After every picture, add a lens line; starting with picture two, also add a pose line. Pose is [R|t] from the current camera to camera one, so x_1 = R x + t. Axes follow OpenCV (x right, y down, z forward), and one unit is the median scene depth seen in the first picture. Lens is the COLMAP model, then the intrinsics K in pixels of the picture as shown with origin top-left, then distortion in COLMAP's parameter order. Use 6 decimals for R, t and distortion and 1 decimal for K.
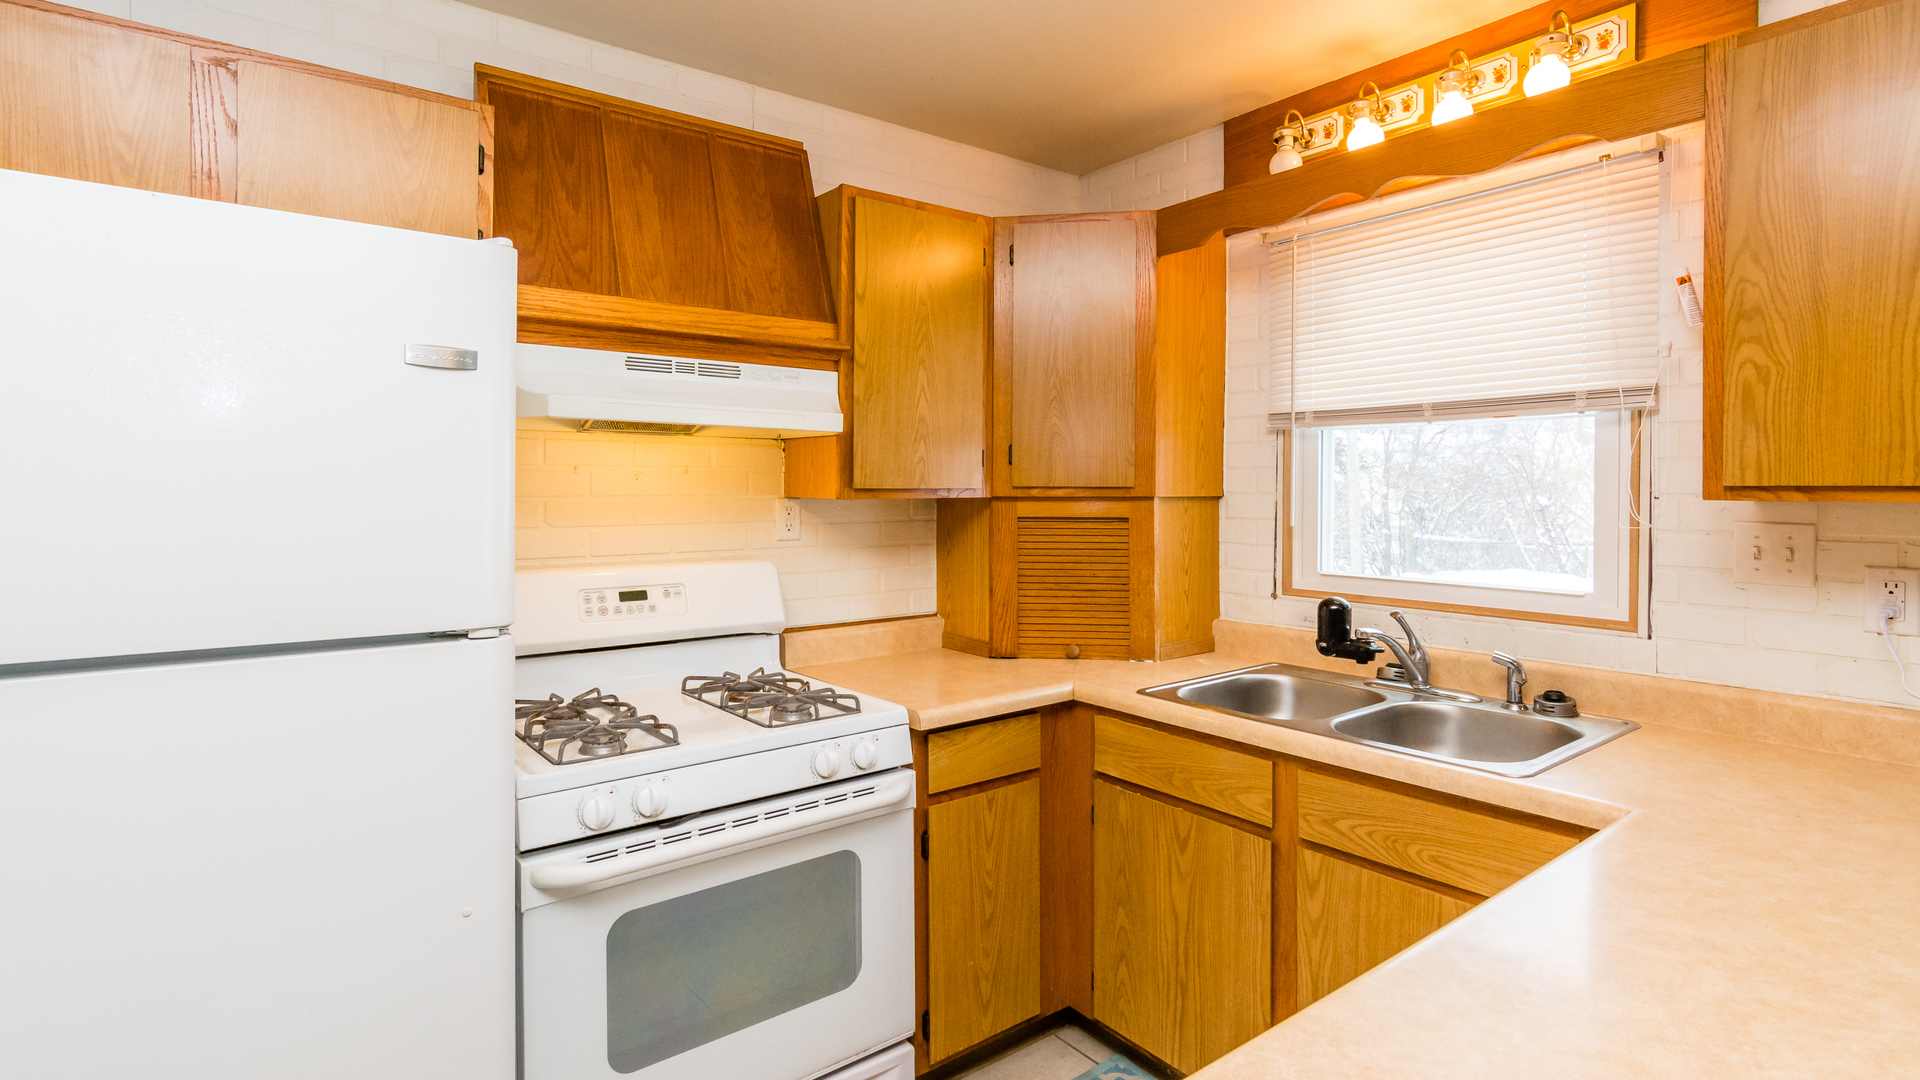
lens RADIAL K [[944.4, 0, 895.8], [0, 944.4, 492.5], [0, 0, 1]] dist [0.000510, 0.003023]
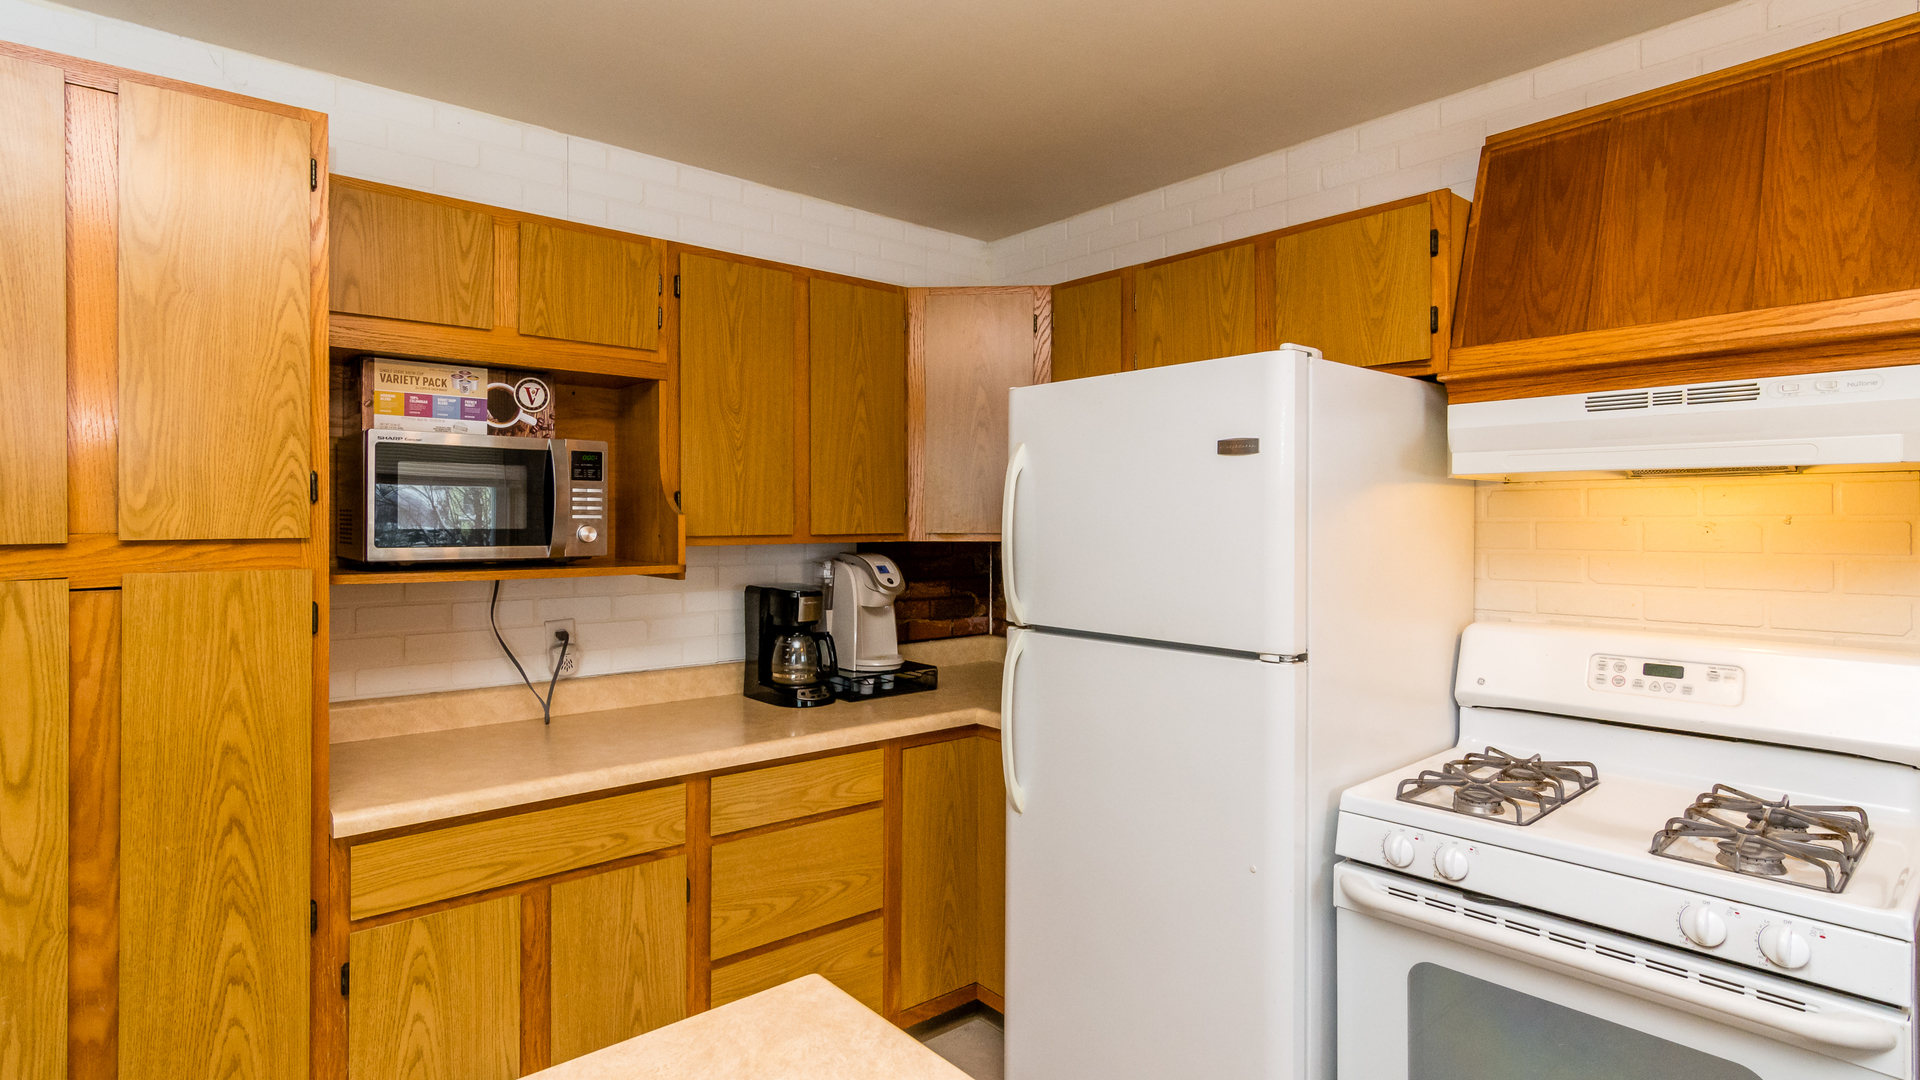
lens RADIAL K [[944.4, 0, 1008.9], [0, 944.4, 530.4], [0, 0, 1]] dist [0.000510, 0.003023]
pose [[0.116524, 0.002659, -0.993184, 0.505480], [-0.005334, 0.999984, 0.002051, -0.015265], [0.993174, 0.005059, 0.116537, 0.325536]]
